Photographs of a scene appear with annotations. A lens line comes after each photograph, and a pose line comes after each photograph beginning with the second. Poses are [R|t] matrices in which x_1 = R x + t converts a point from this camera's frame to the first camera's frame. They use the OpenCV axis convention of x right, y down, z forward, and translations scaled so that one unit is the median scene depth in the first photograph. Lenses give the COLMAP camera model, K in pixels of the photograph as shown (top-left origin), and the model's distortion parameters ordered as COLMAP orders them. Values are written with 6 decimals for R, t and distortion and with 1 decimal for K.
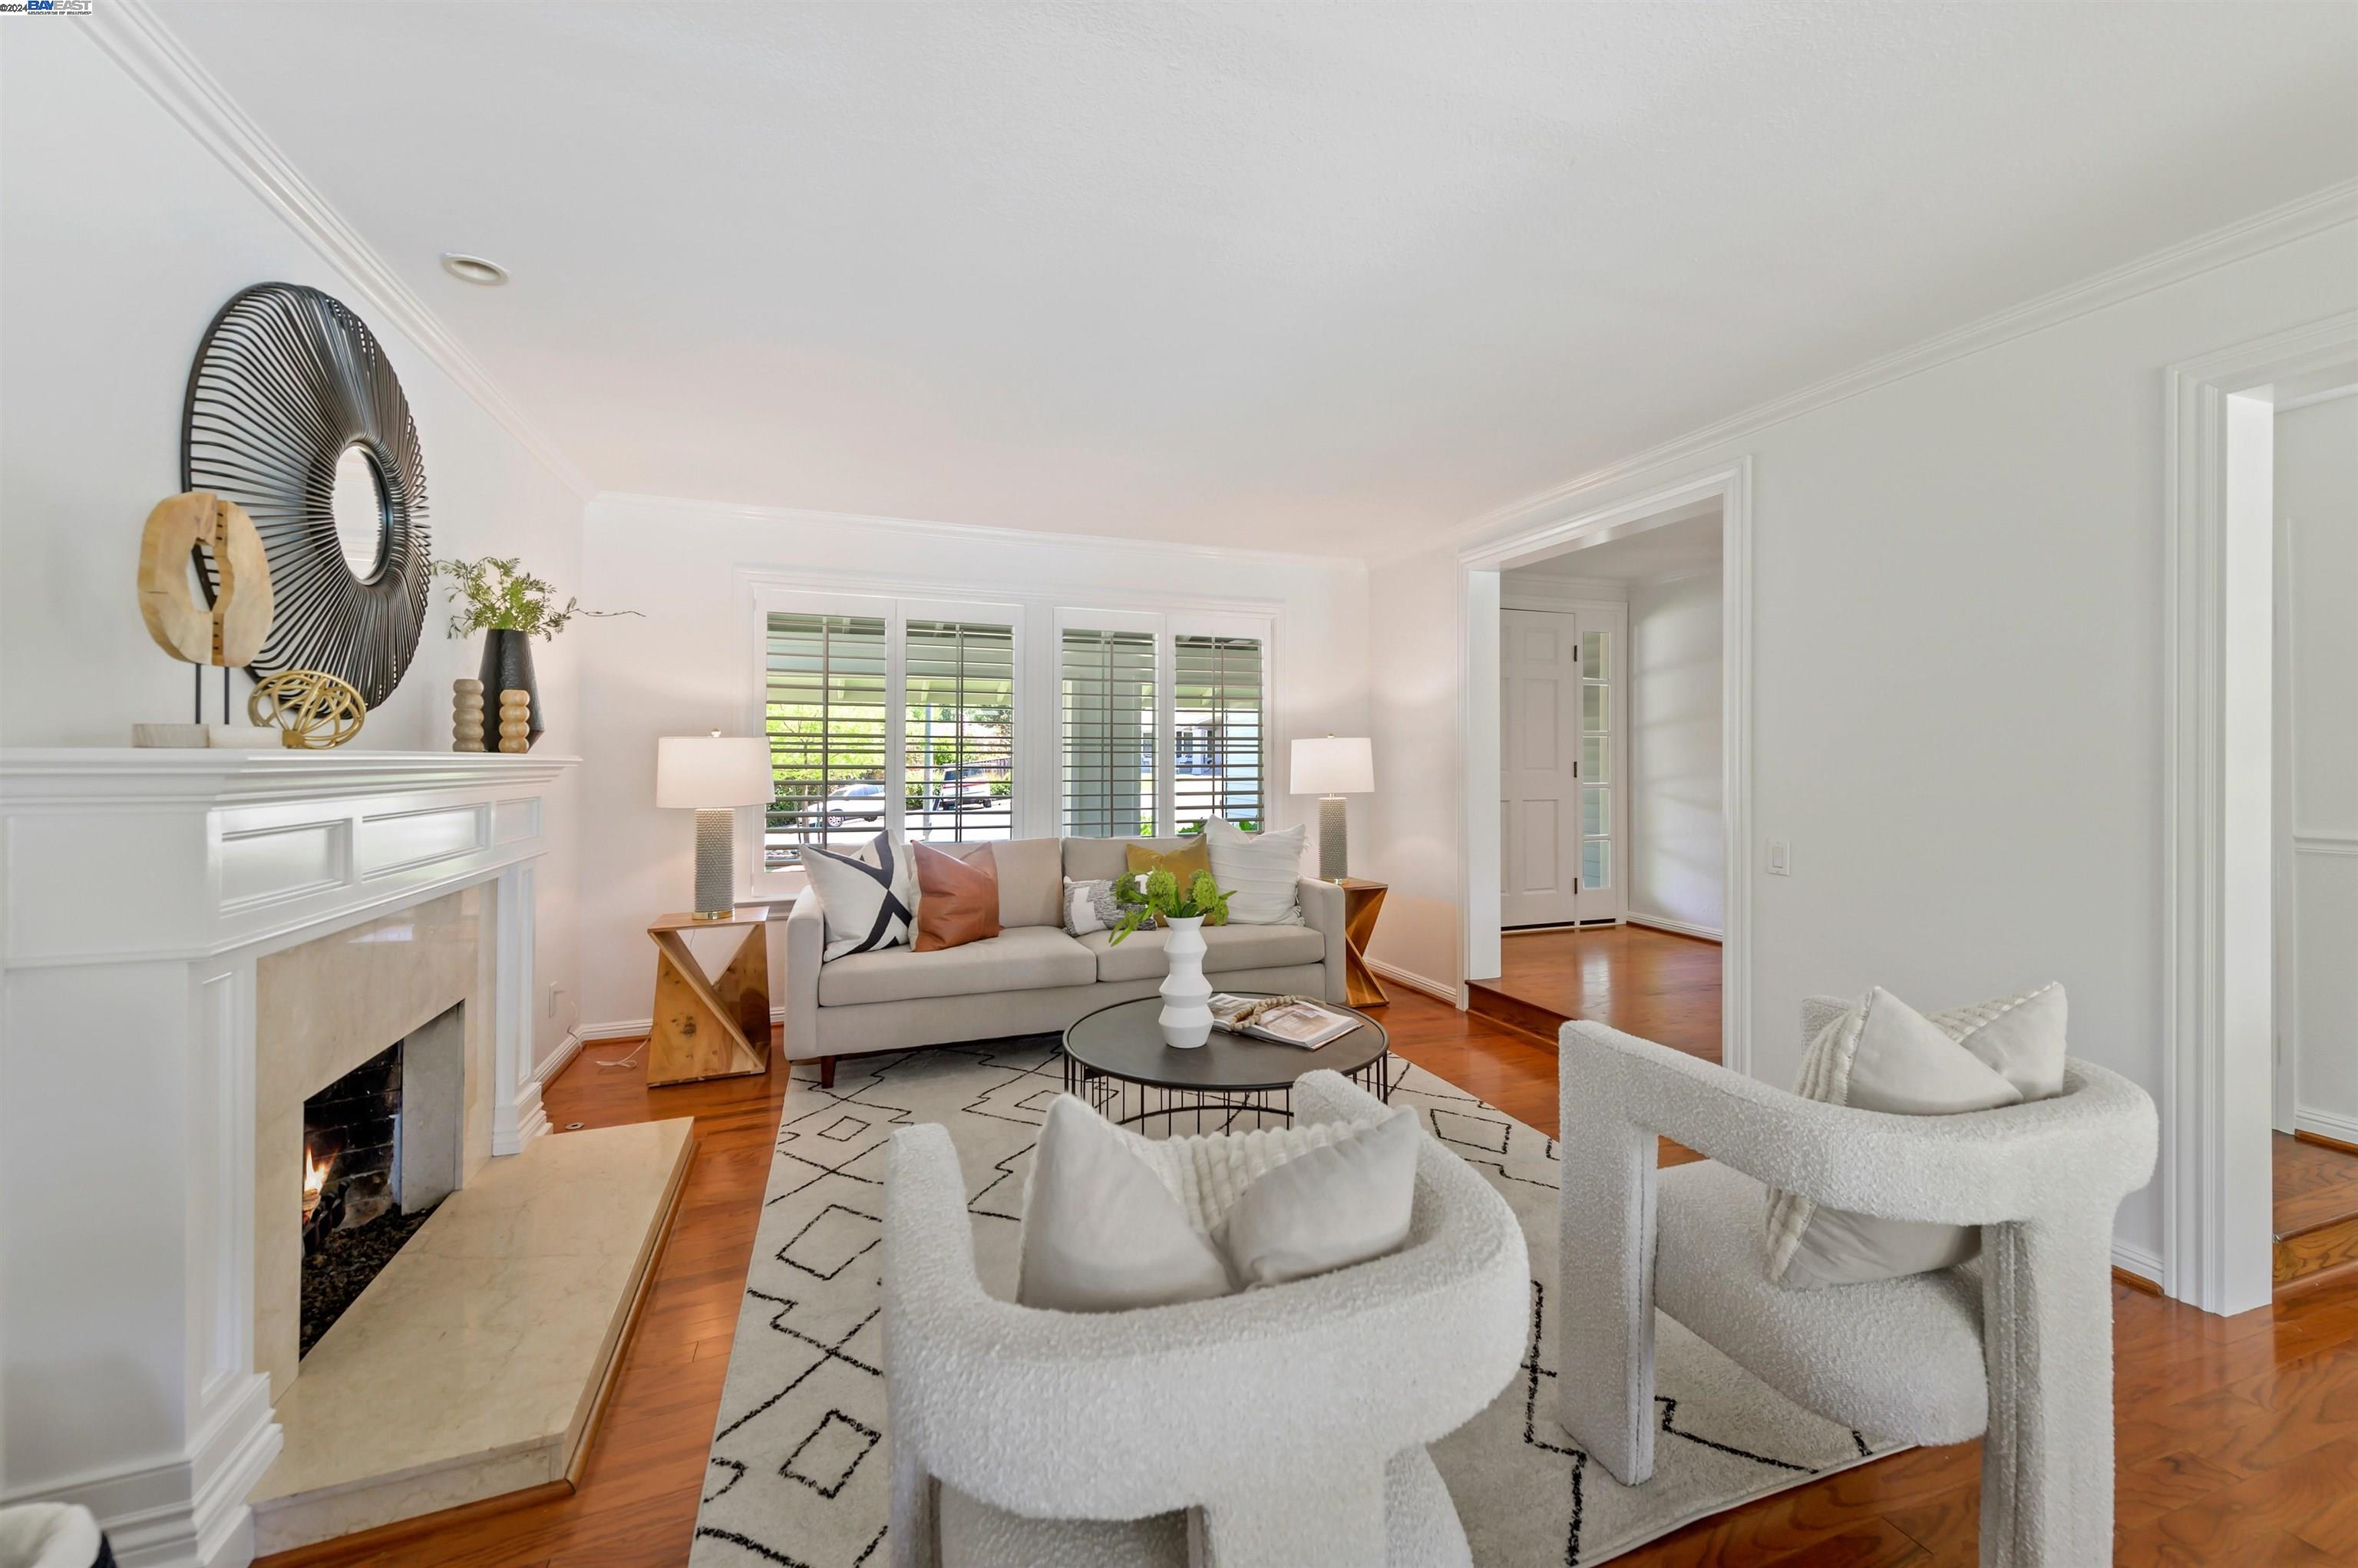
lens RADIAL K [[948.3, 0, 1182.7], [0, 948.3, 766.8], [0, 0, 1]] dist [0.002758, -0.001216]
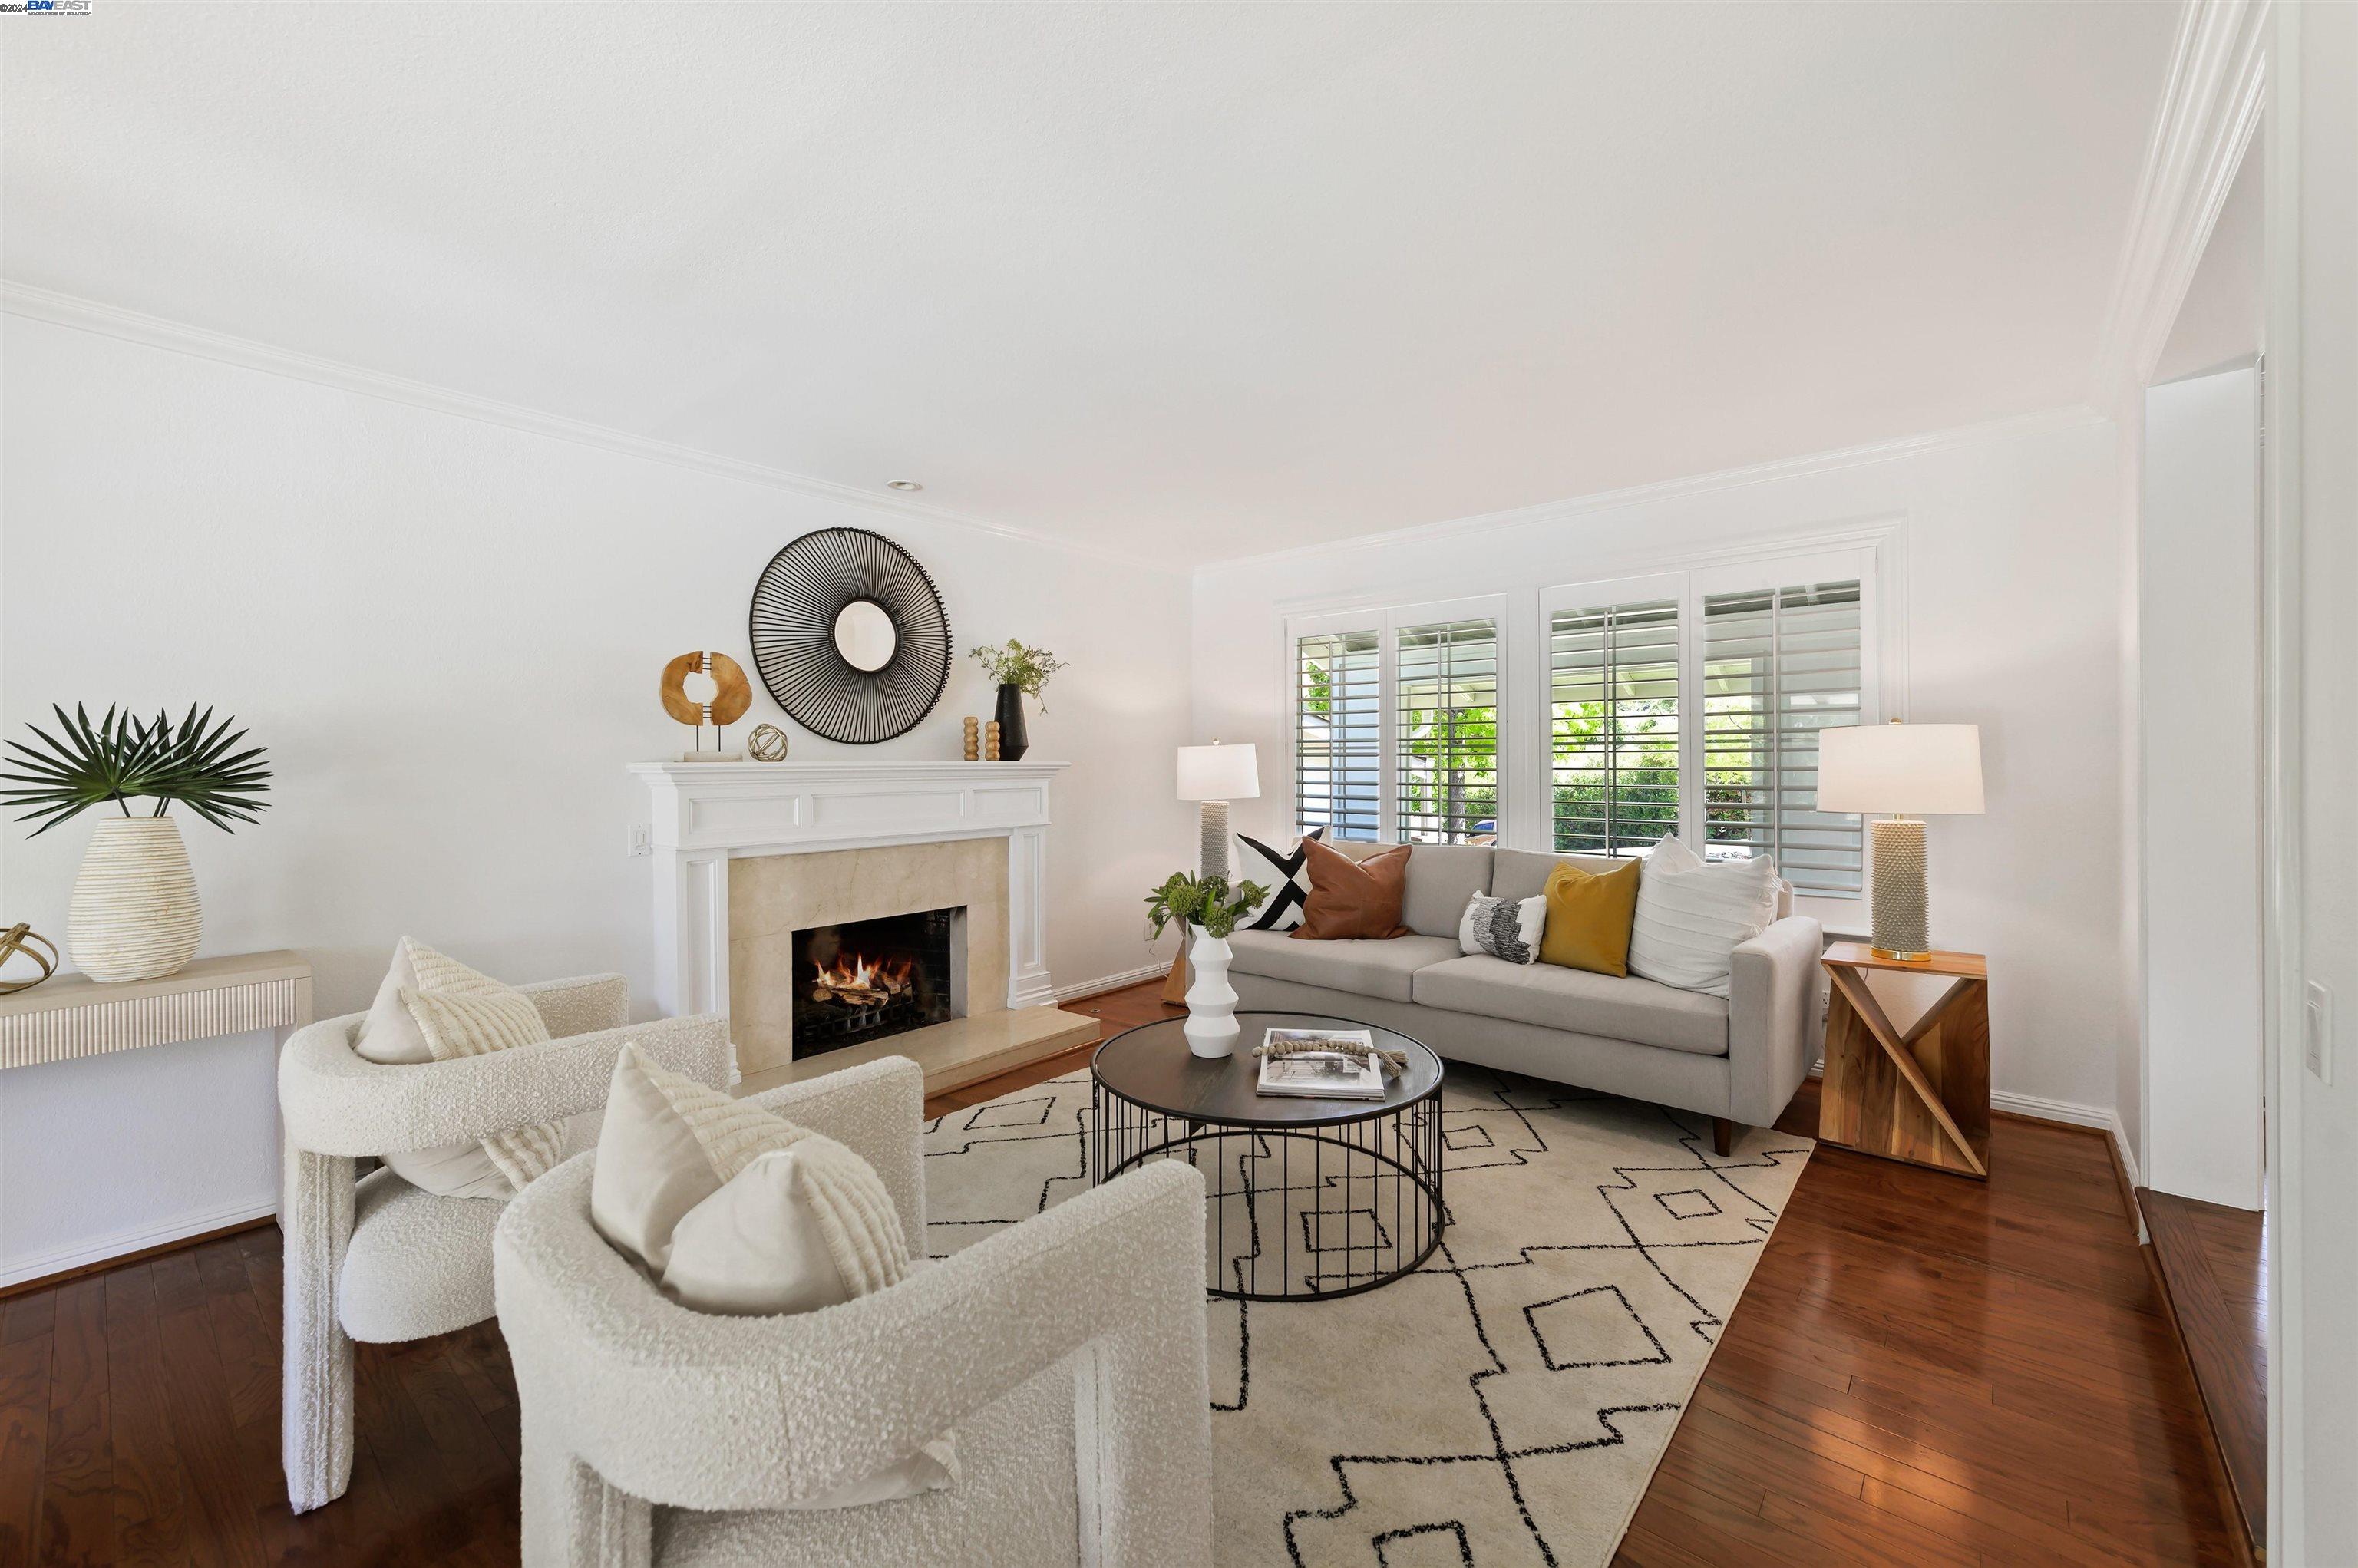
lens RADIAL K [[948.3, 0, 1172.9], [0, 948.3, 759.5], [0, 0, 1]] dist [0.002758, -0.001216]
pose [[0.480258, 0.002033, -0.877125, 0.603847], [0.000974, 0.999995, 0.002851, -0.014785], [0.877127, -0.002224, 0.480254, 0.338277]]
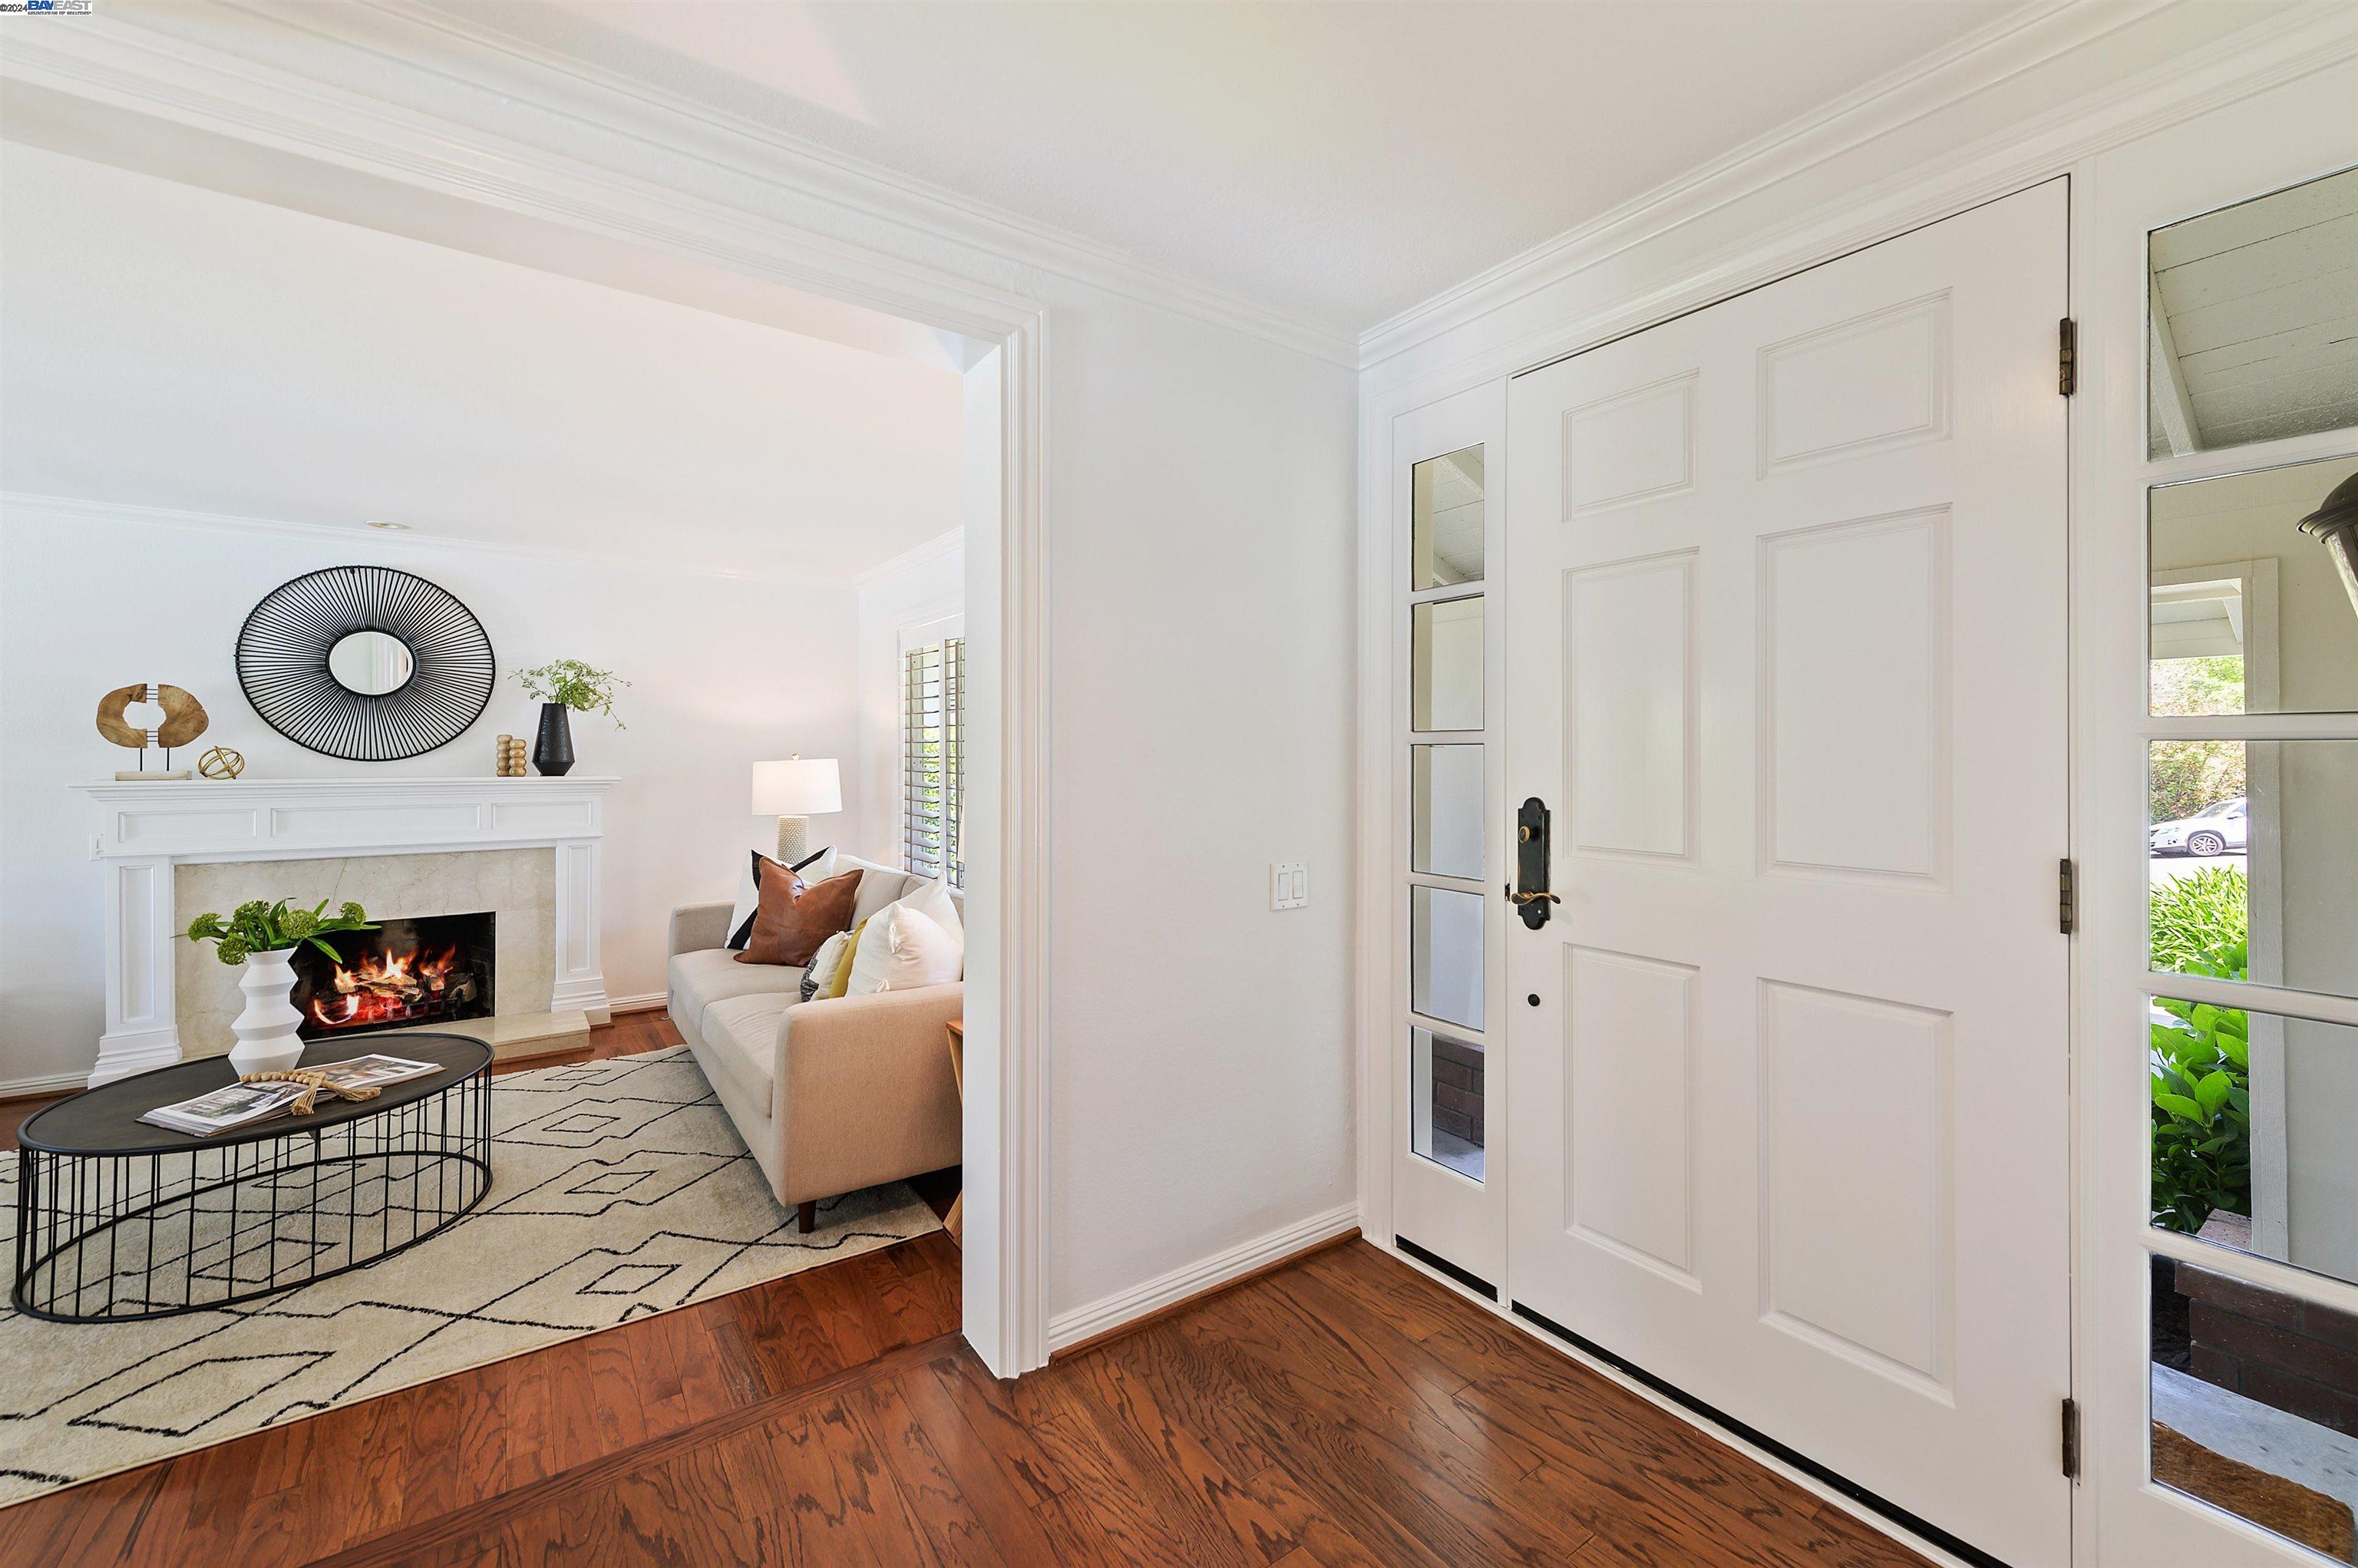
lens RADIAL K [[948.3, 0, 1170.8], [0, 948.3, 747.3], [0, 0, 1]] dist [0.002758, -0.001216]
pose [[0.260589, -0.005135, -0.965436, 0.887304], [-0.002839, 0.999977, -0.006085, -0.042309], [0.965446, 0.004326, 0.260569, 1.175903]]
